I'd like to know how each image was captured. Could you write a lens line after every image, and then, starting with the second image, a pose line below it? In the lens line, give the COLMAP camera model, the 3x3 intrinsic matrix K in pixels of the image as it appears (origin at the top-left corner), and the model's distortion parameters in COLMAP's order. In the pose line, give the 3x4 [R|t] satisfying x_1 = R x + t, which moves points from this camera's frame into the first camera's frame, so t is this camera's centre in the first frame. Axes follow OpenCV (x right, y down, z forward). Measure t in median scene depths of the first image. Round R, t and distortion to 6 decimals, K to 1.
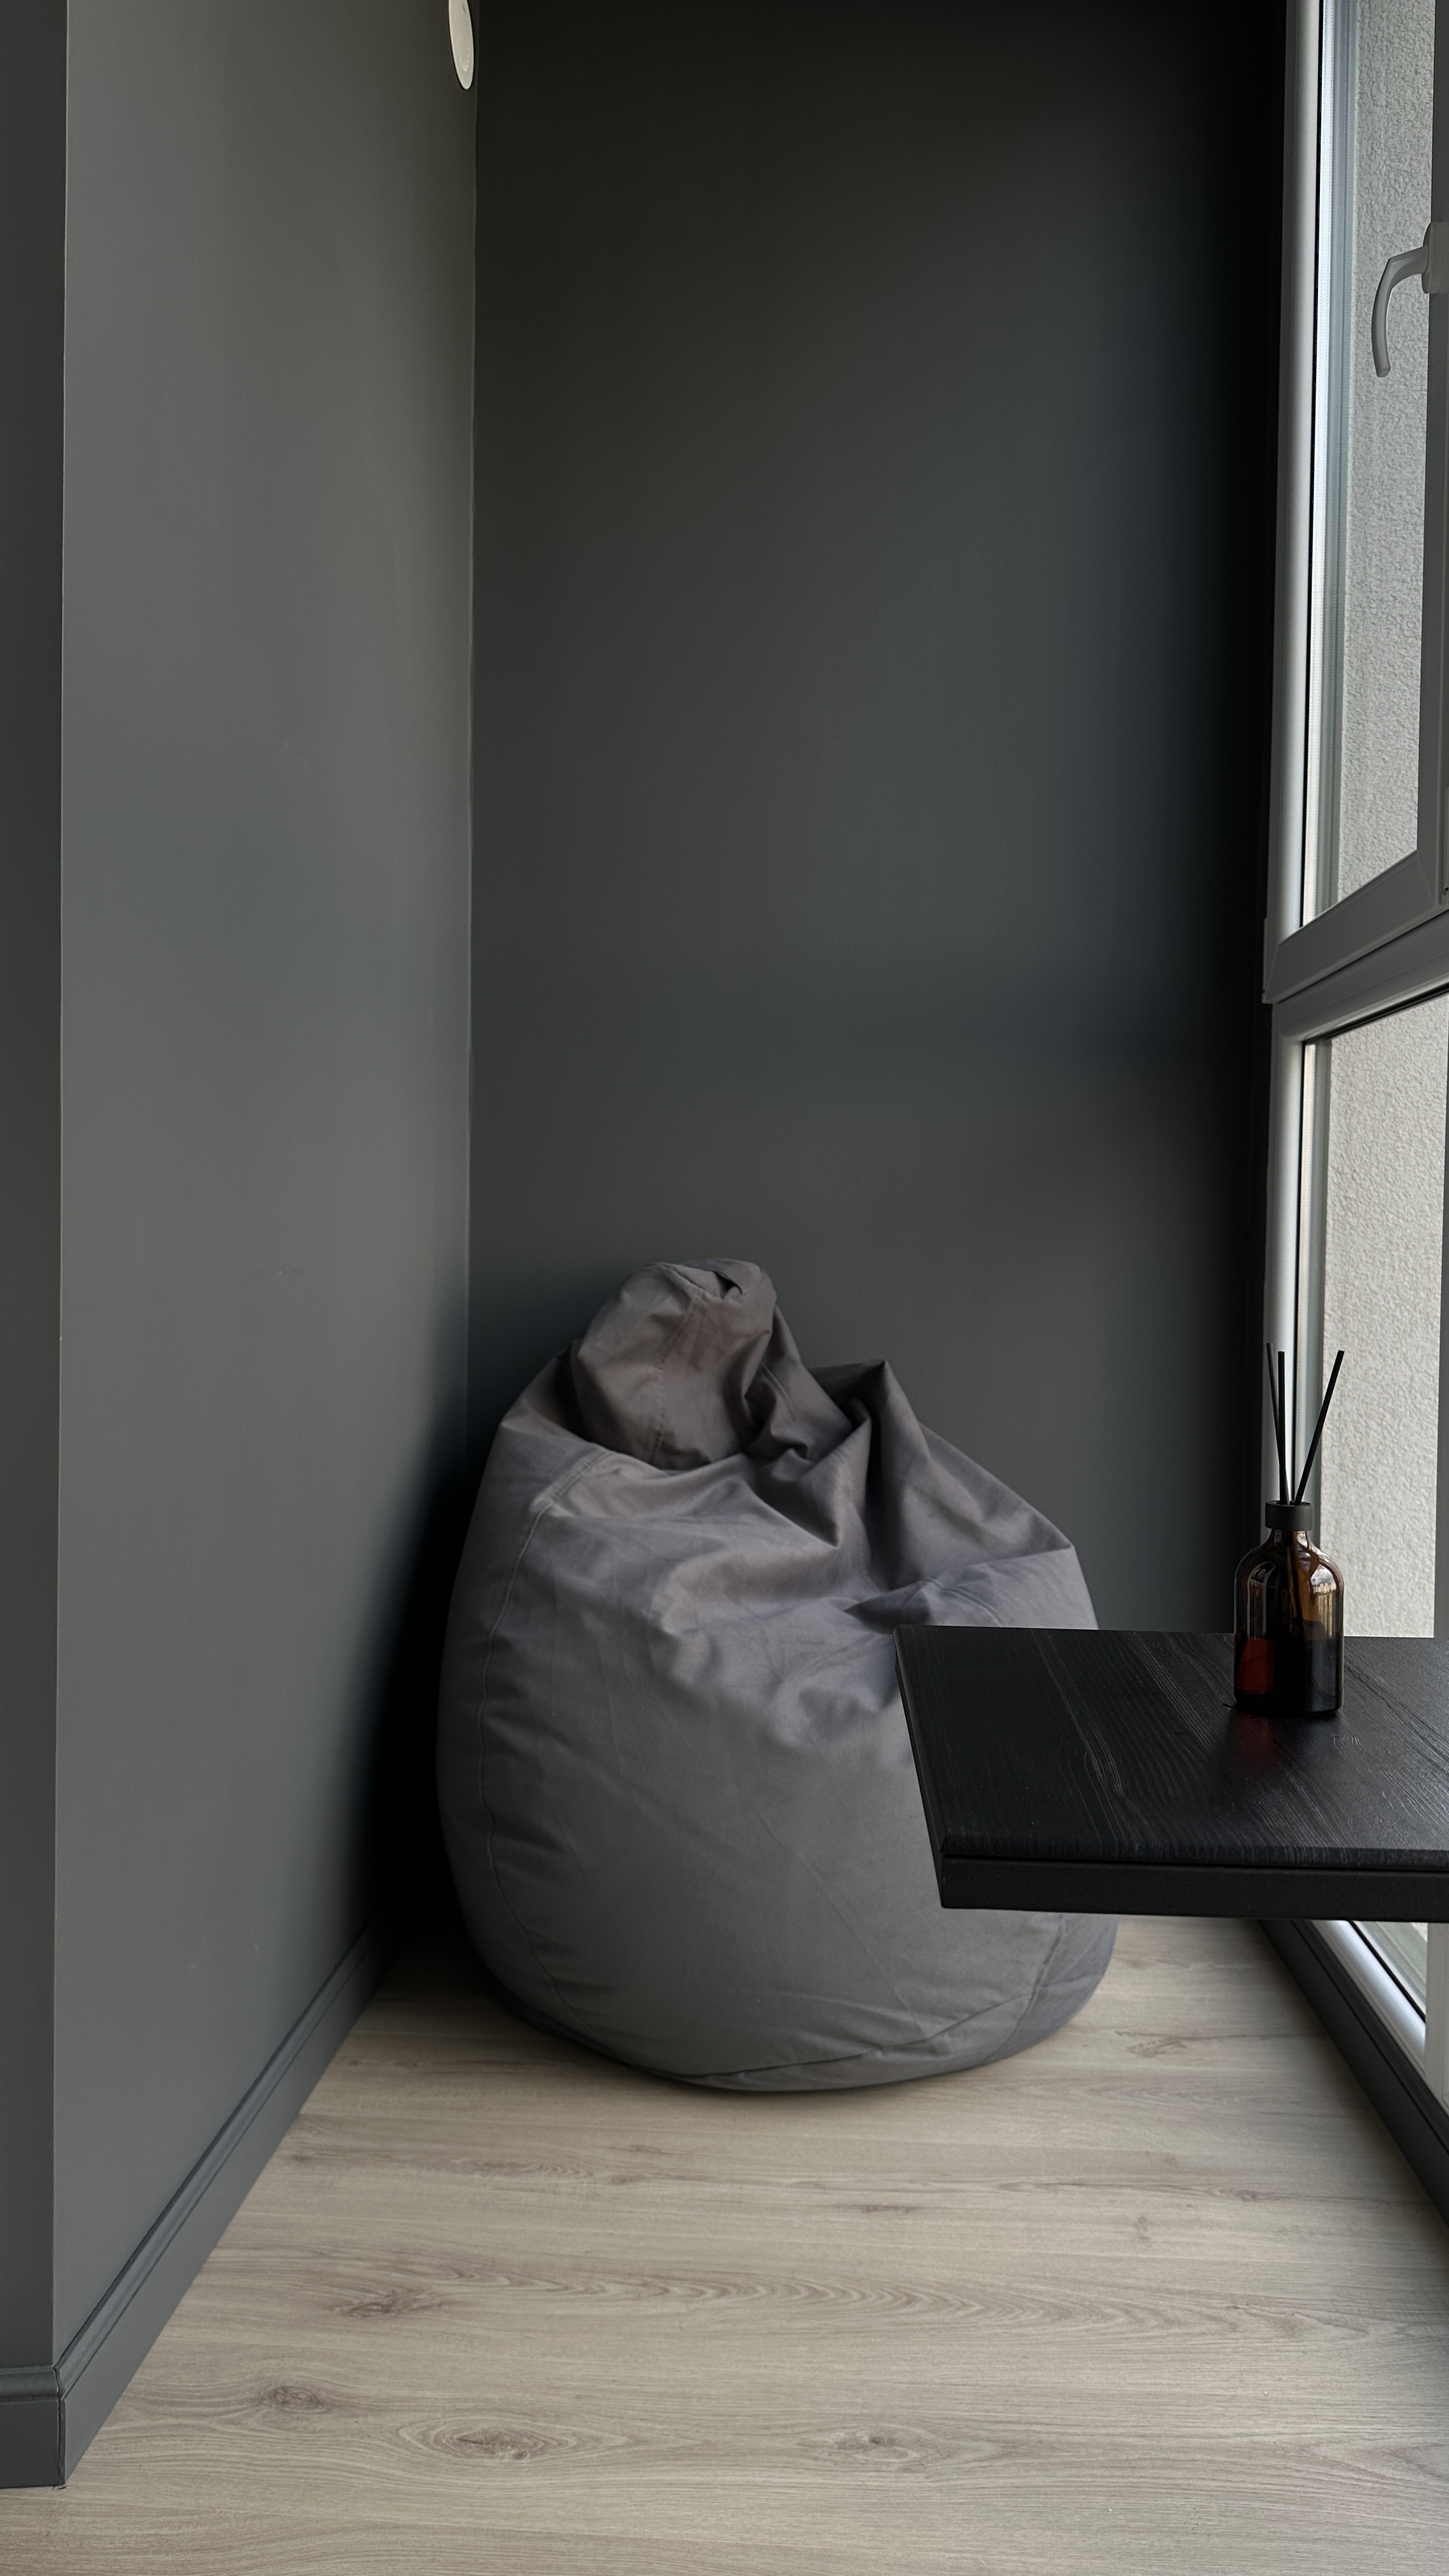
lens RADIAL K [[1806.8, 0, 727.6], [0, 1806.8, 1287.0], [0, 0, 1]] dist [0.103337, -0.135466]
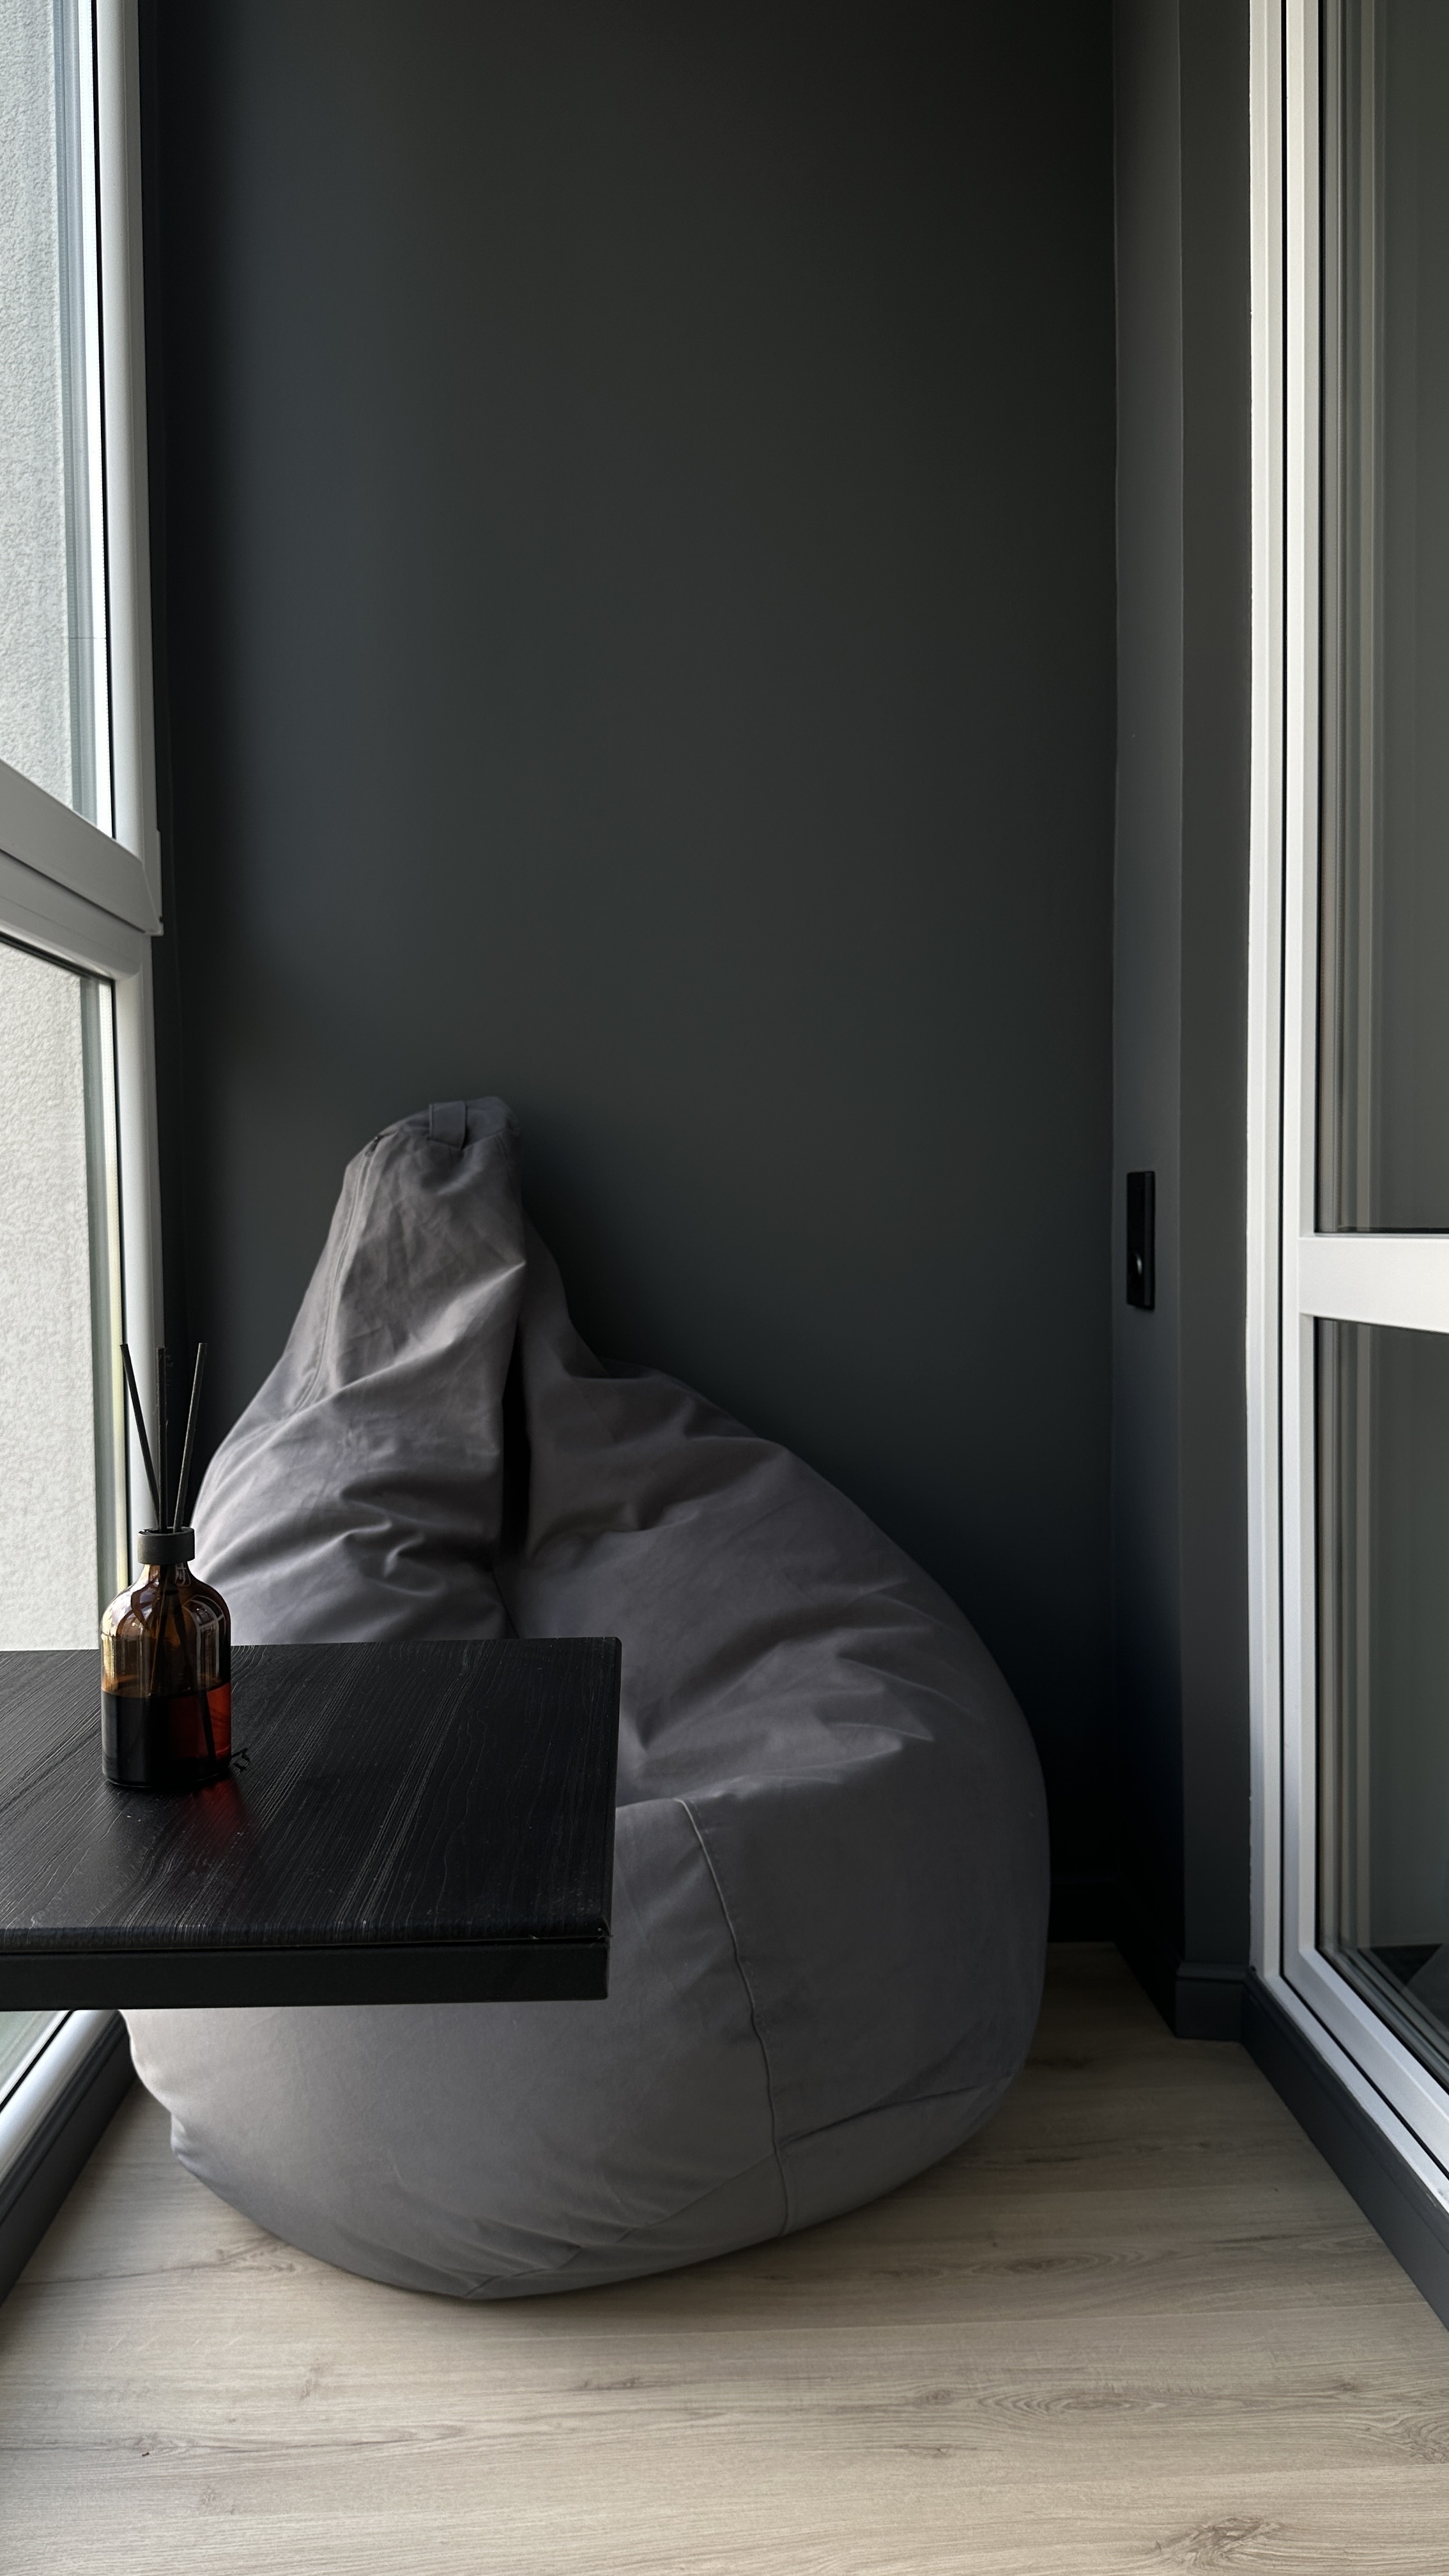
lens RADIAL K [[1806.8, 0, 723.8], [0, 1806.8, 1279.9], [0, 0, 1]] dist [0.103337, -0.135466]
pose [[-0.994482, -0.006287, -0.104714, 0.122768], [-0.009137, 0.999600, 0.026759, -0.022434], [0.104504, 0.027568, -0.994142, 1.779156]]
